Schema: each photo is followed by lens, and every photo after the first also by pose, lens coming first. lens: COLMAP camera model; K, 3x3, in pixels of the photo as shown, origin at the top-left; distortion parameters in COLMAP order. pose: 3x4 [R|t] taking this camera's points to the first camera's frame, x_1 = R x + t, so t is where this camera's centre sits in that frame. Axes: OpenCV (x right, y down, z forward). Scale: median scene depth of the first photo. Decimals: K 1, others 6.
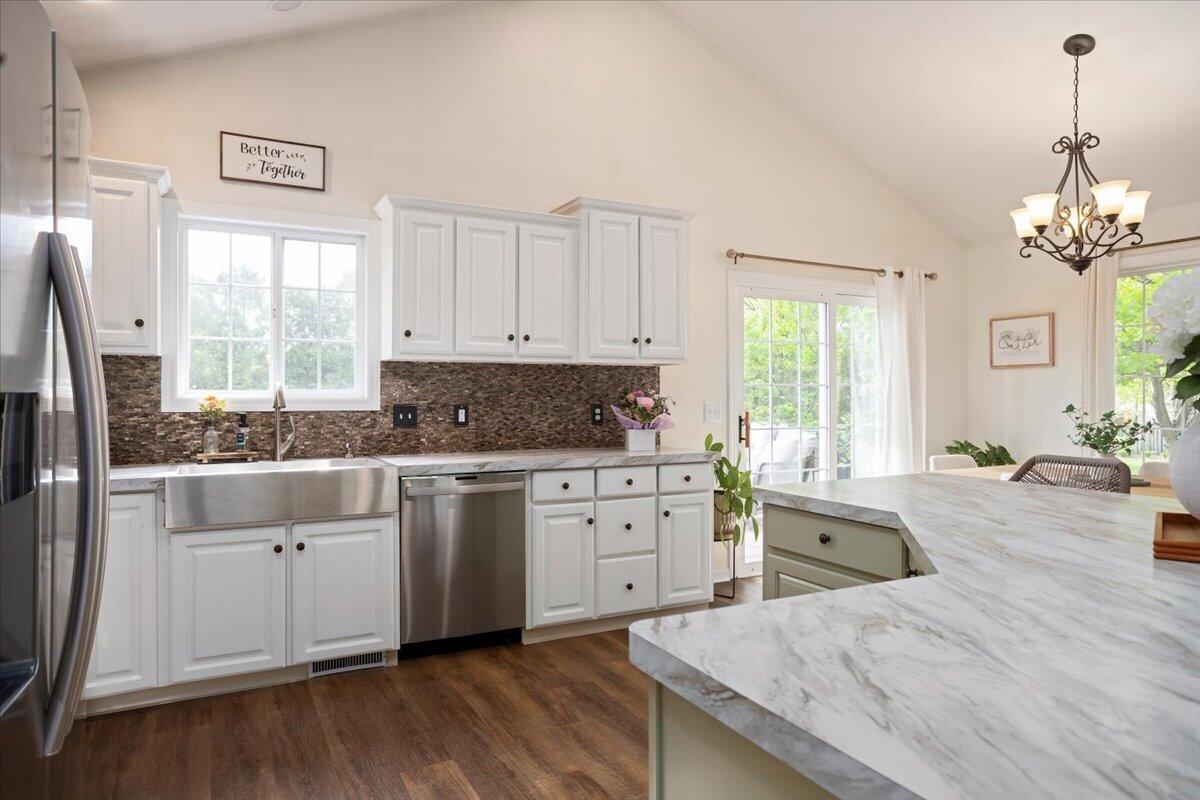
lens RADIAL K [[788.2, 0, 600.8], [0, 788.2, 397.7], [0, 0, 1]] dist [-0.022061, 0.022124]
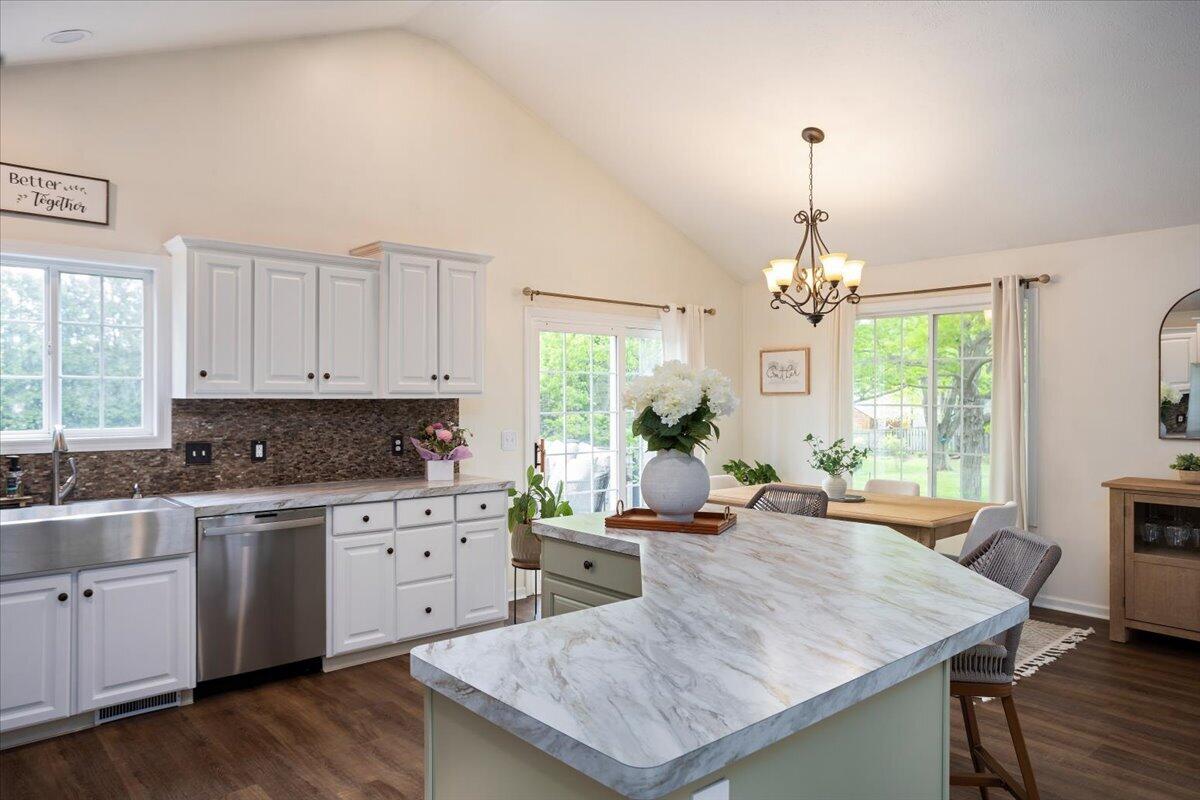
lens RADIAL K [[823.2, 0, 614.1], [0, 823.2, 399.1], [0, 0, 1]] dist [-0.026280, 0.047002]
pose [[0.969436, 0.000252, 0.245345, 0.007505], [0.000595, 0.999994, -0.003376, -0.042835], [-0.245344, 0.003418, 0.969430, -0.142811]]
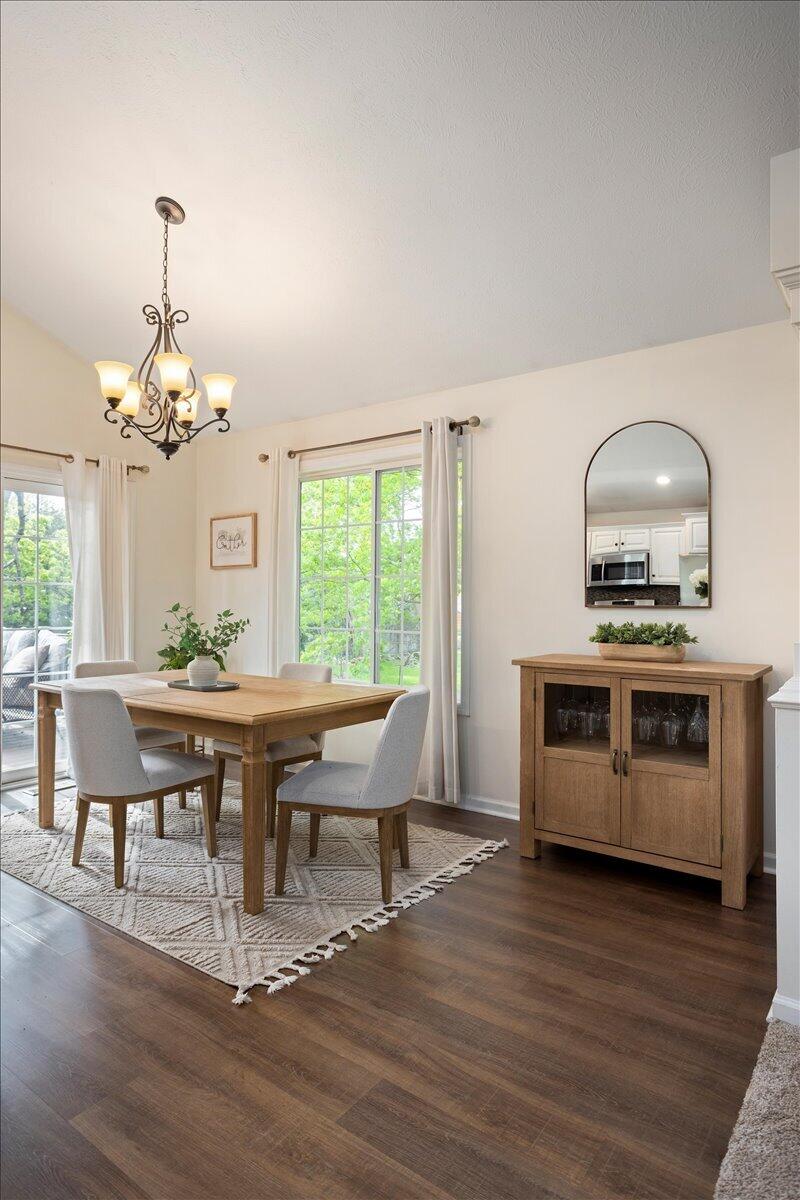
lens RADIAL K [[738.9, 0, 403.2], [0, 738.9, 588.7], [0, 0, 1]] dist [-0.023564, 0.016109]
pose [[0.894684, 0.011003, 0.446563, 0.483405], [-0.001808, 0.999778, -0.021012, 0.009869], [-0.446695, 0.017992, 0.894505, 0.121249]]
